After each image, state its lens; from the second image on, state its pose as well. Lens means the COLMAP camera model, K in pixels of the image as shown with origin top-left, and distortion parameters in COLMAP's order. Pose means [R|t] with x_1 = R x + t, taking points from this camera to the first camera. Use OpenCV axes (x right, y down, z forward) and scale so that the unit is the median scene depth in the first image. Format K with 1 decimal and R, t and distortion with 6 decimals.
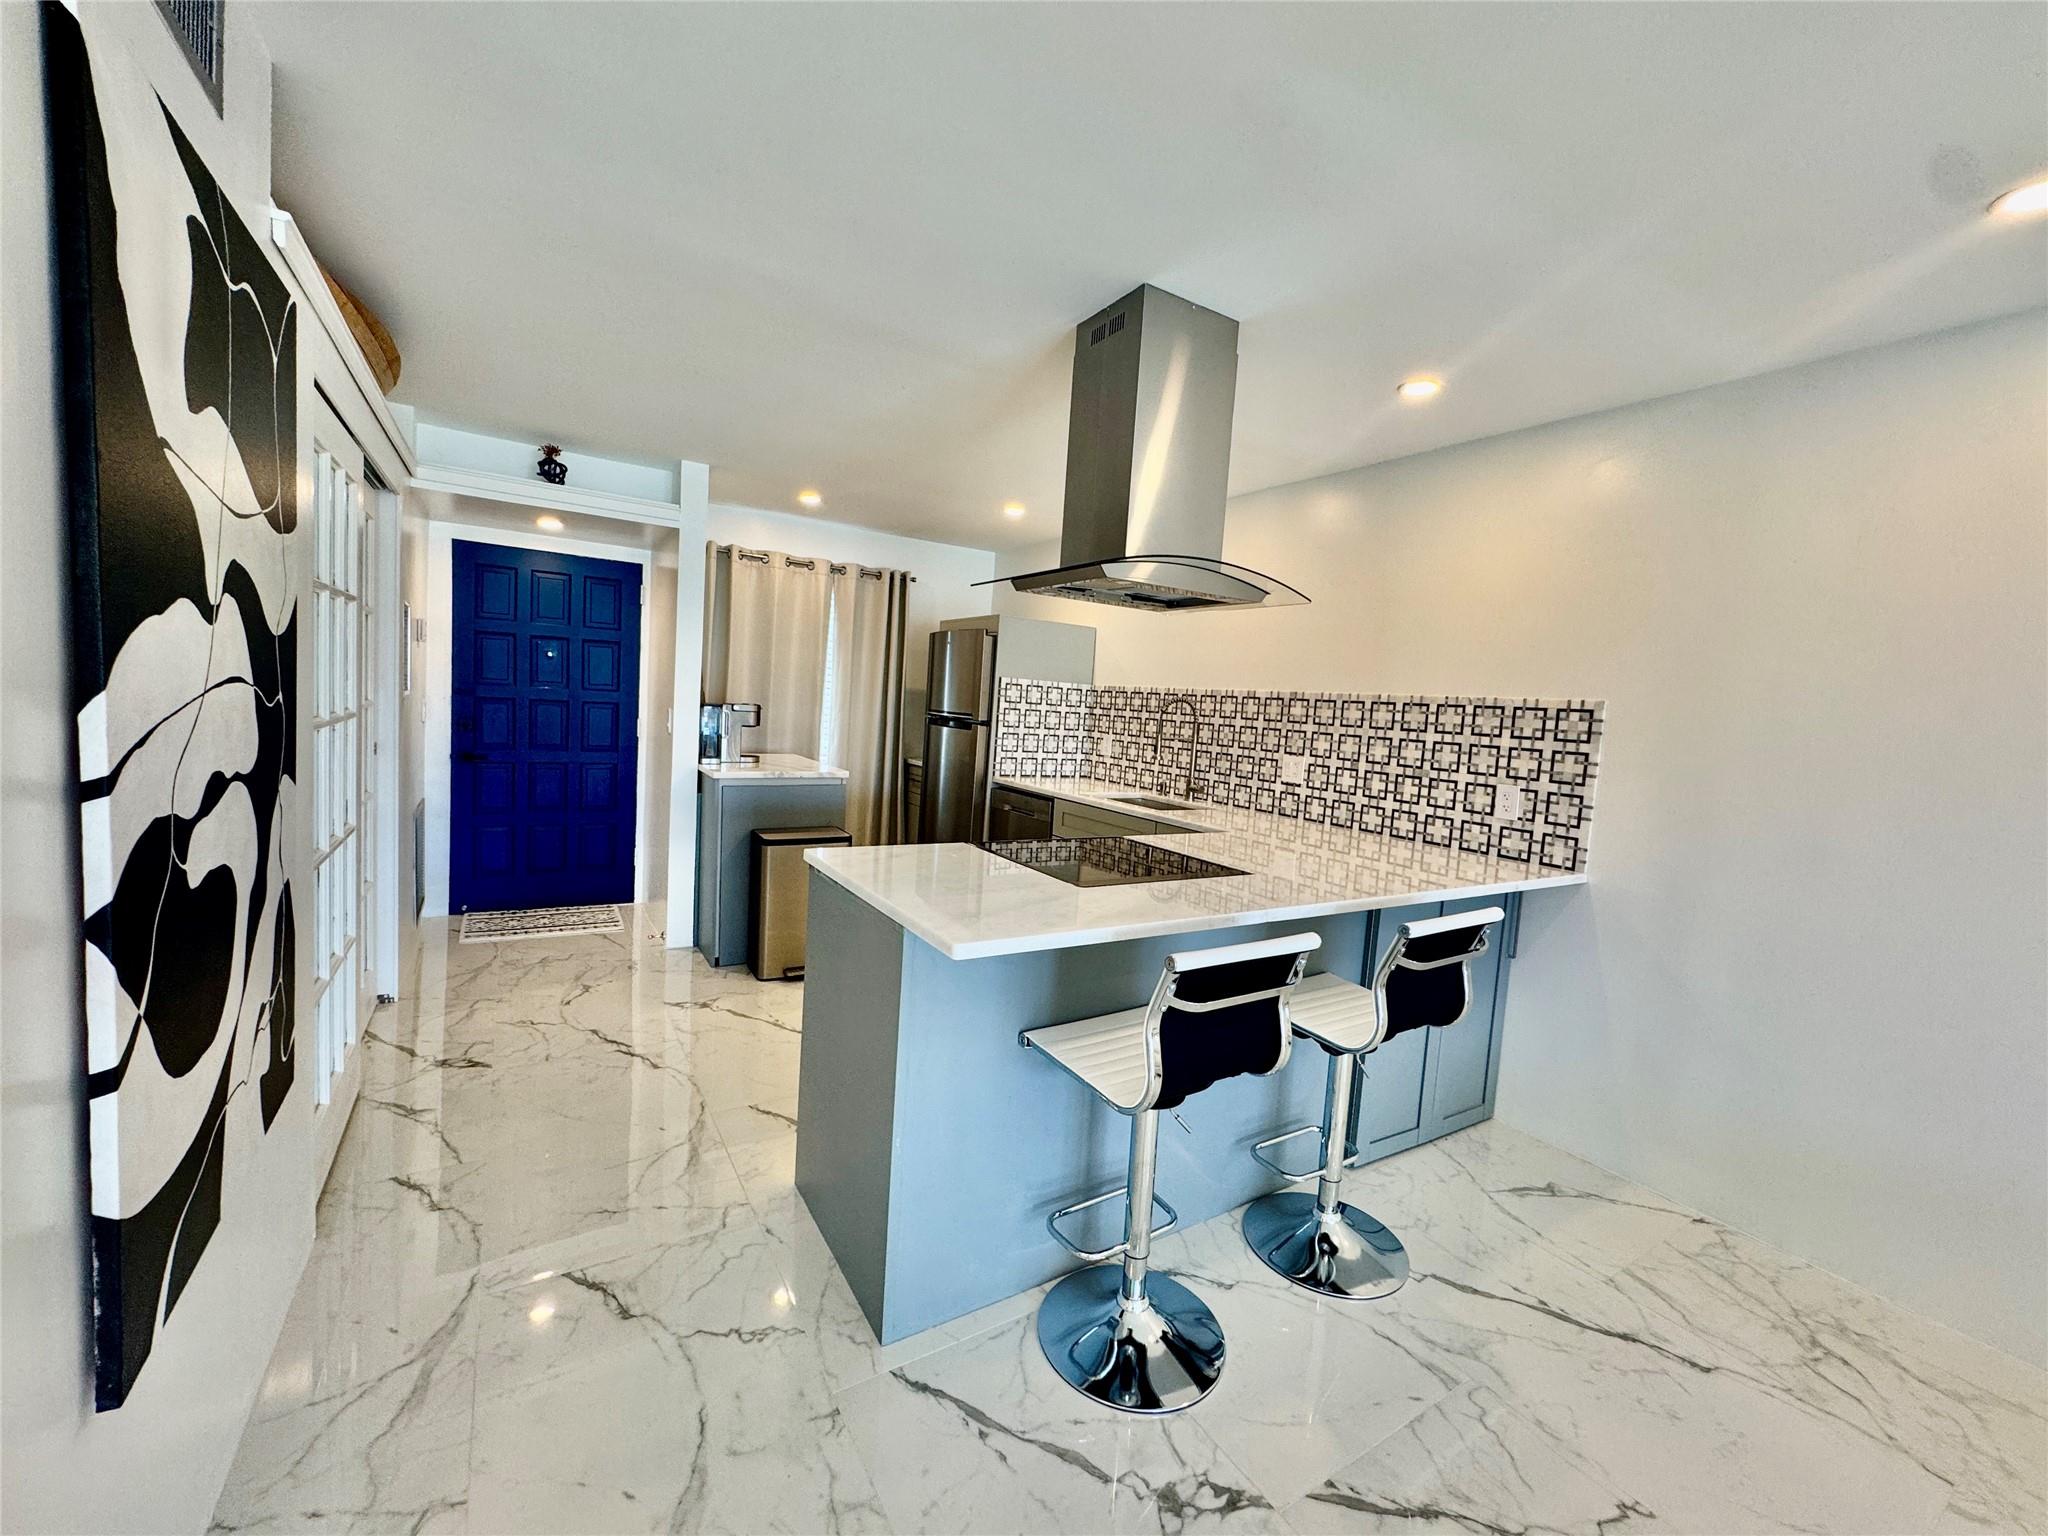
lens RADIAL K [[817.0, 0, 1026.2], [0, 817.0, 766.6], [0, 0, 1]] dist [-0.003775, 0.000615]
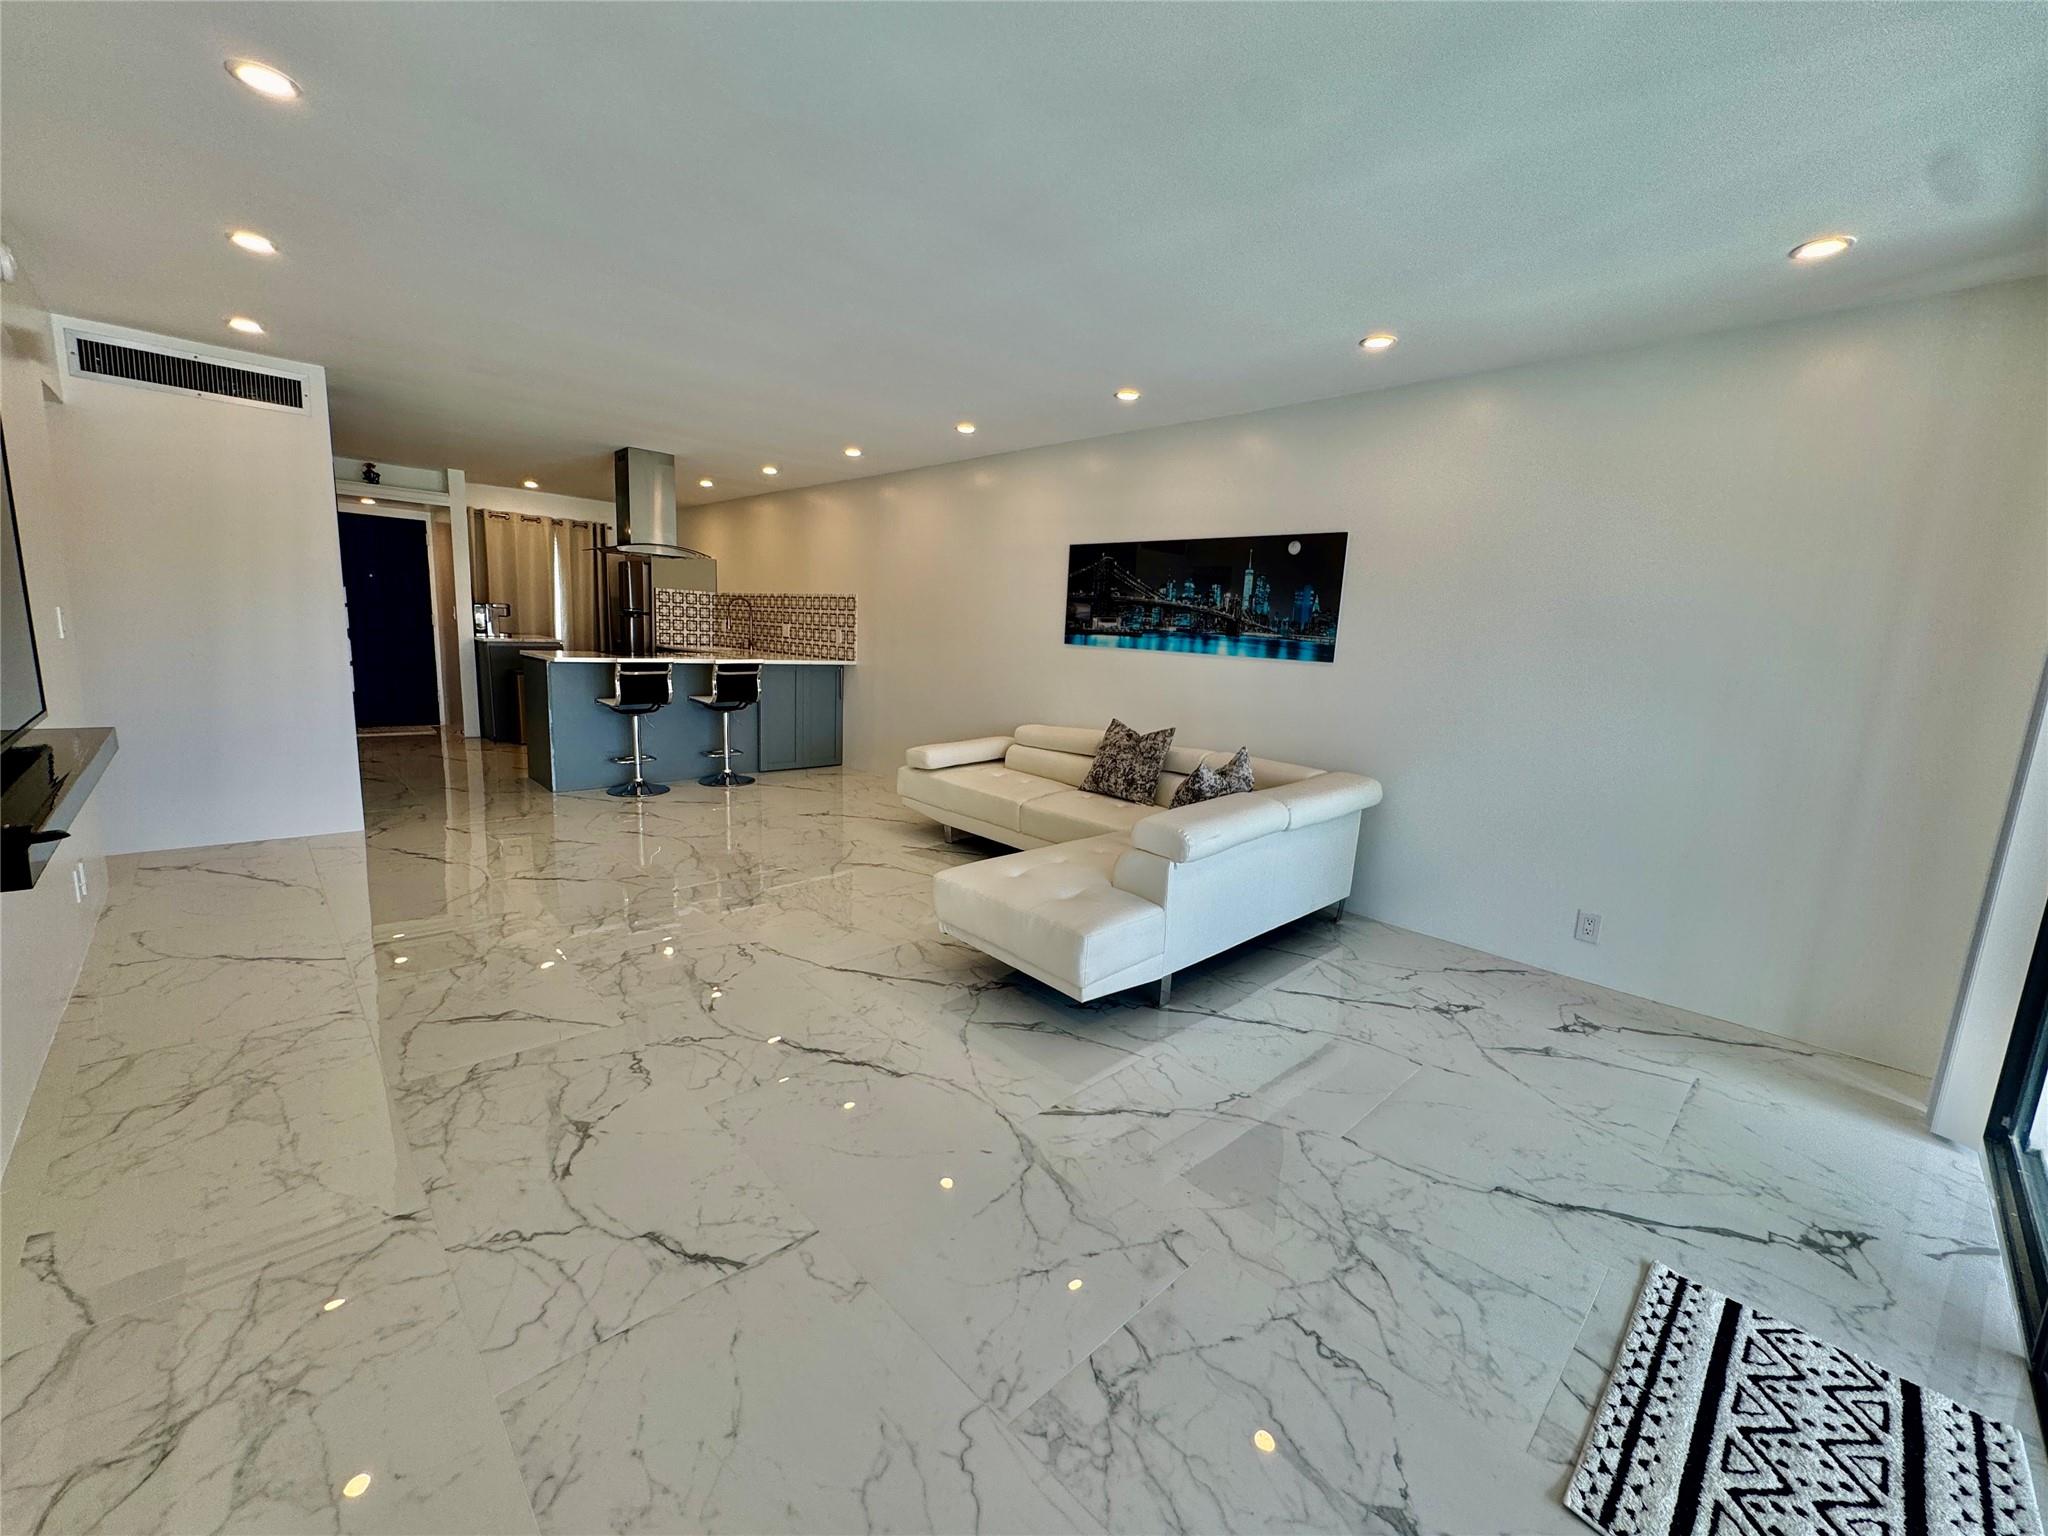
lens RADIAL K [[817.0, 0, 1026.6], [0, 817.0, 767.7], [0, 0, 1]] dist [-0.003775, 0.000615]
pose [[0.977719, -0.050120, 0.203847, 0.495601], [0.029292, 0.994152, 0.103941, 0.158358], [-0.207864, -0.095654, 0.973469, -1.250924]]
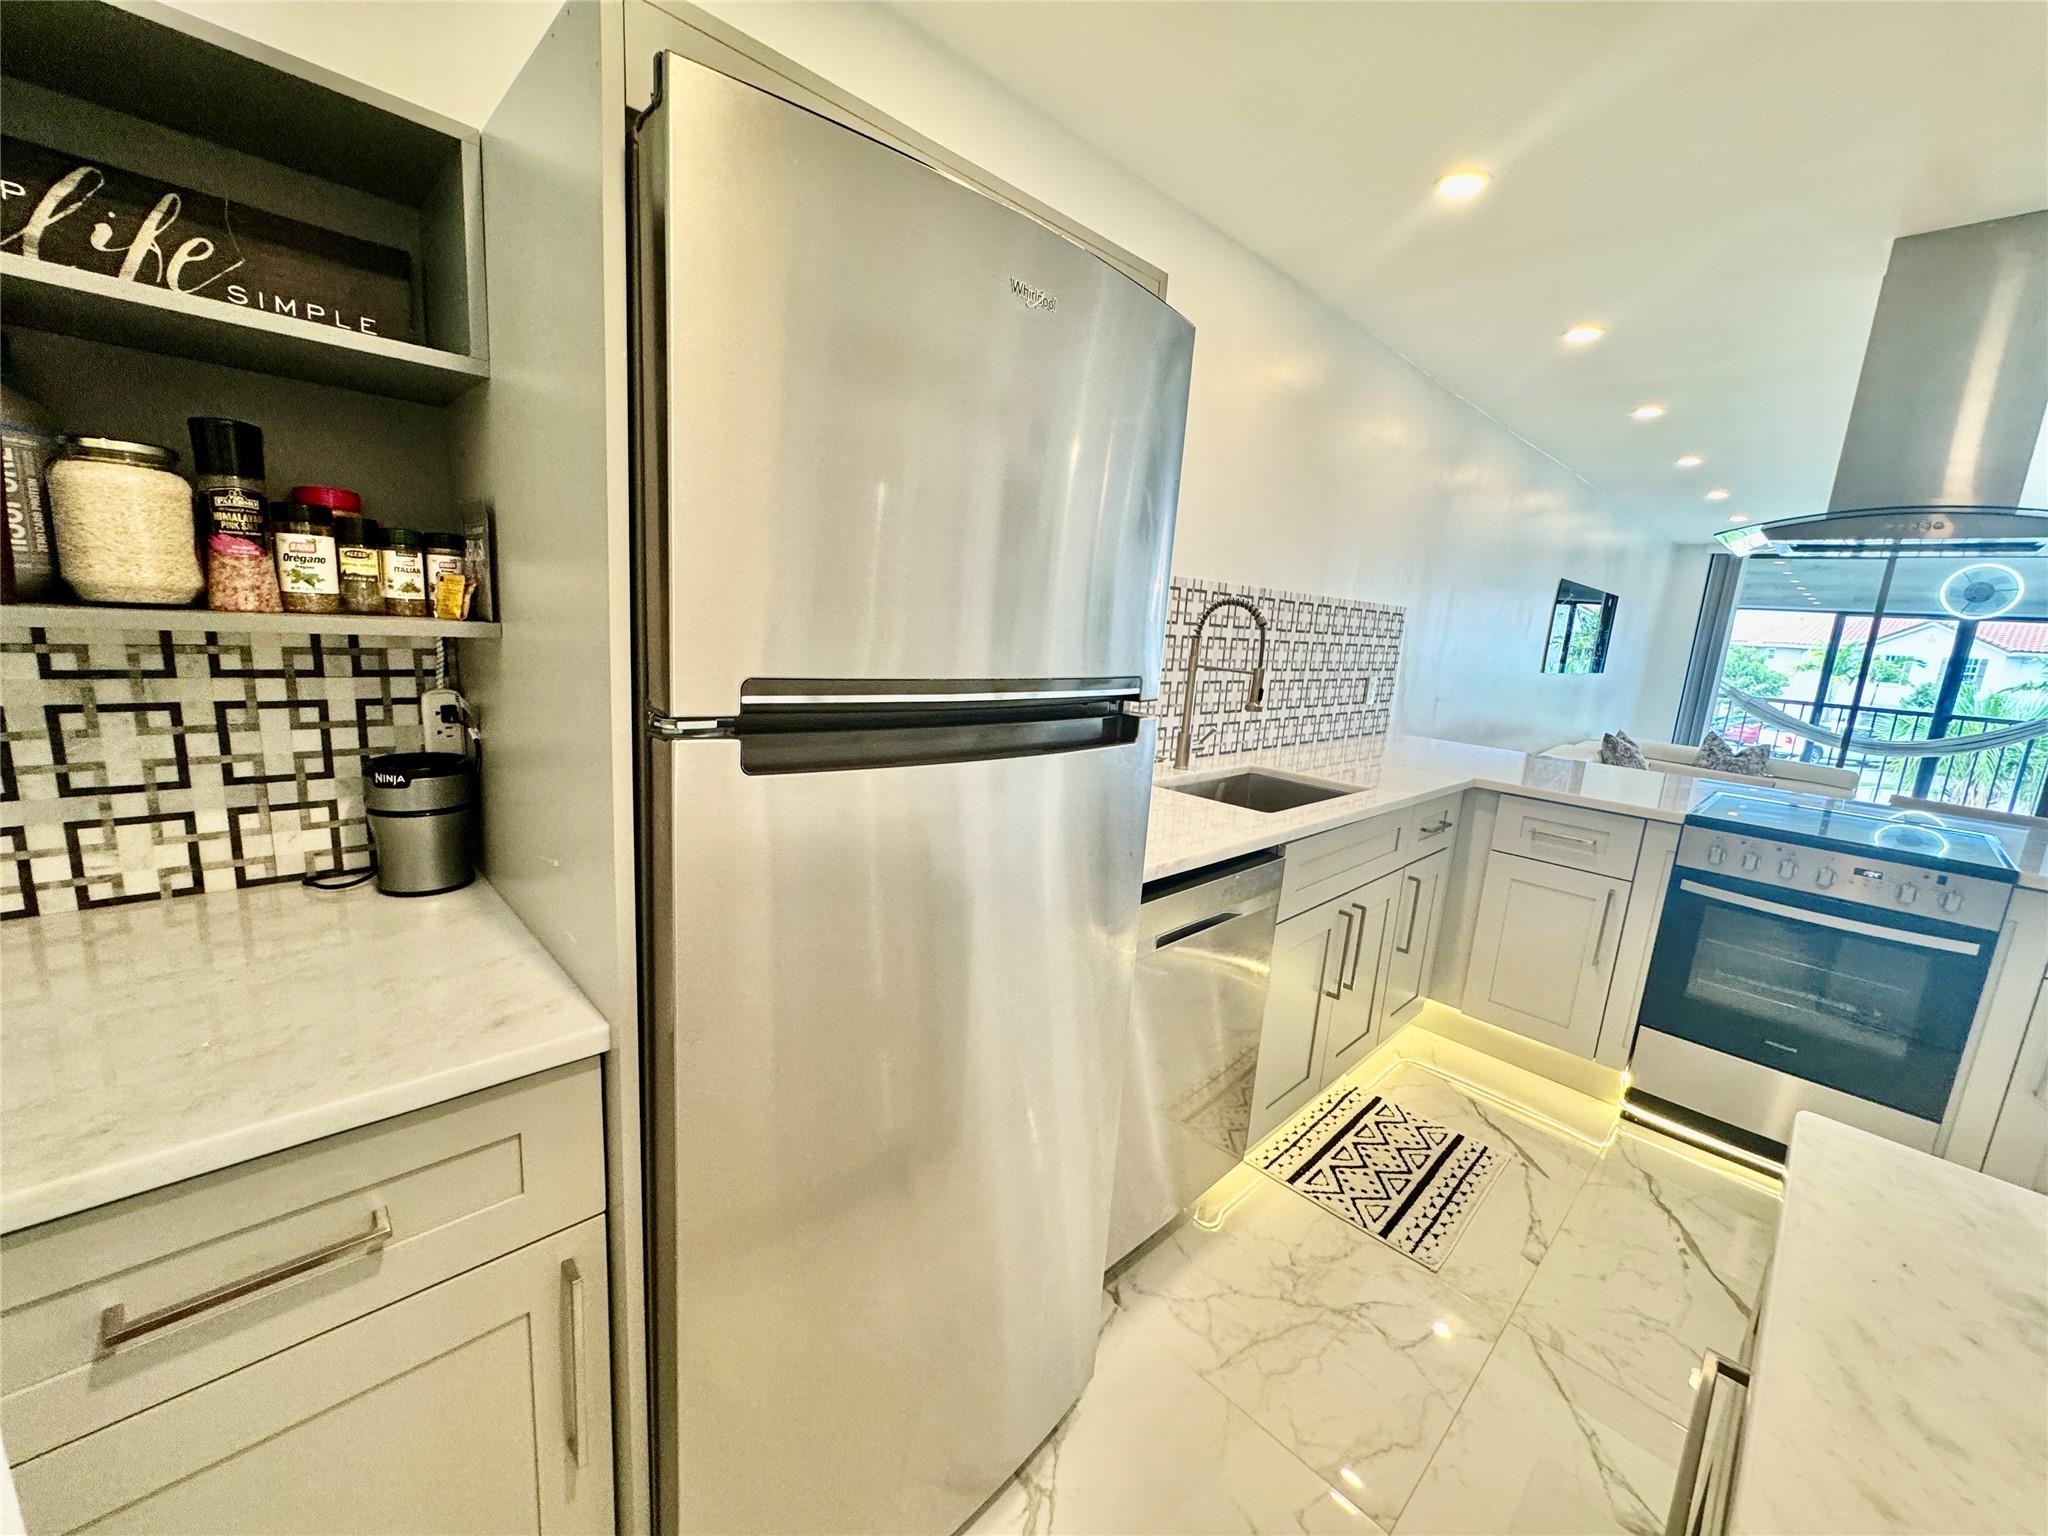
lens RADIAL K [[817.0, 0, 1025.8], [0, 817.0, 769.2], [0, 0, 1]] dist [-0.003775, 0.000615]
pose [[-0.209404, -0.262140, 0.942037, -0.387261], [-0.003407, 0.963585, 0.267379, -0.133831], [-0.977823, 0.052780, -0.202671, 1.402175]]
